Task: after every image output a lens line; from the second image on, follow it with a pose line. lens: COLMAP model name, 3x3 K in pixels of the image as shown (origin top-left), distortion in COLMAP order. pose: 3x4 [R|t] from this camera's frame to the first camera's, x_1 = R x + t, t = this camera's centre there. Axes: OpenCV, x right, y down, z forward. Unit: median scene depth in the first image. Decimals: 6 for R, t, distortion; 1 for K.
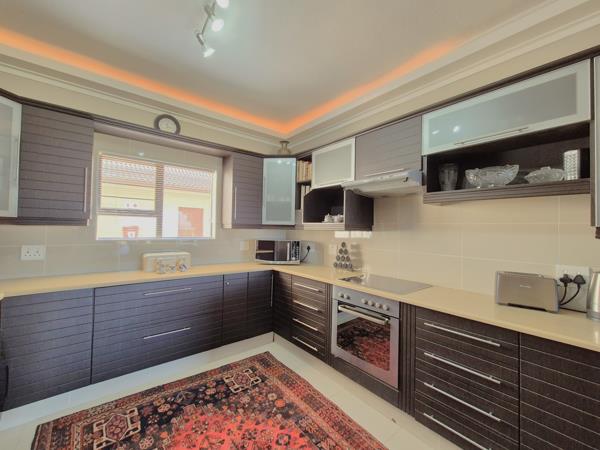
lens RADIAL K [[244.9, 0, 301.4], [0, 244.9, 221.5], [0, 0, 1]] dist [0.000525, 0.000791]
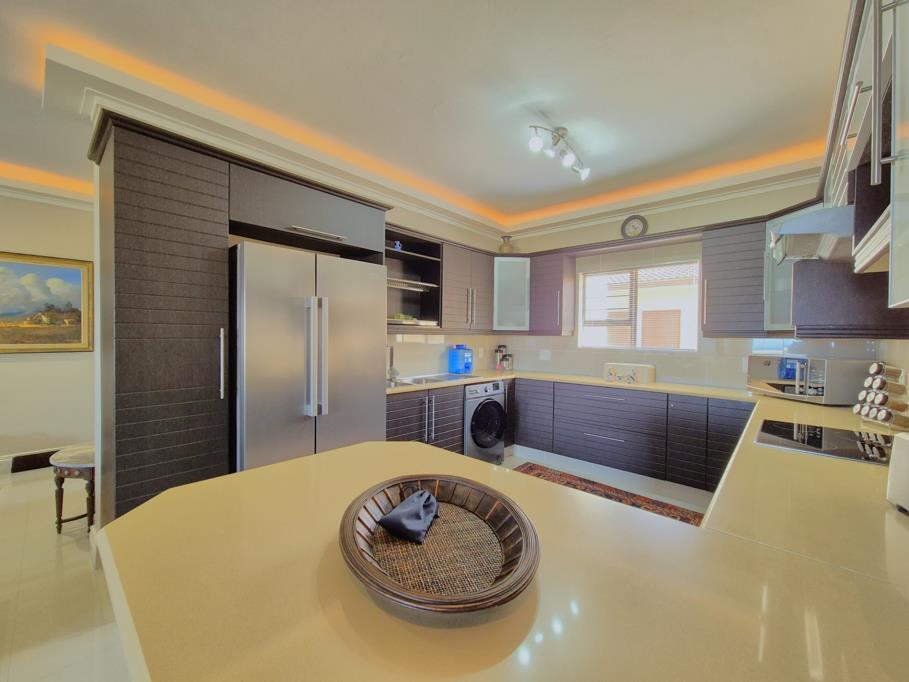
lens RADIAL K [[371.0, 0, 453.5], [0, 371.0, 338.6], [0, 0, 1]] dist [0.000525, 0.000791]
pose [[0.151205, -0.011761, -0.988433, 0.843185], [0.014690, 0.999846, -0.009650, 0.038280], [0.988393, -0.013061, 0.151354, 0.124128]]
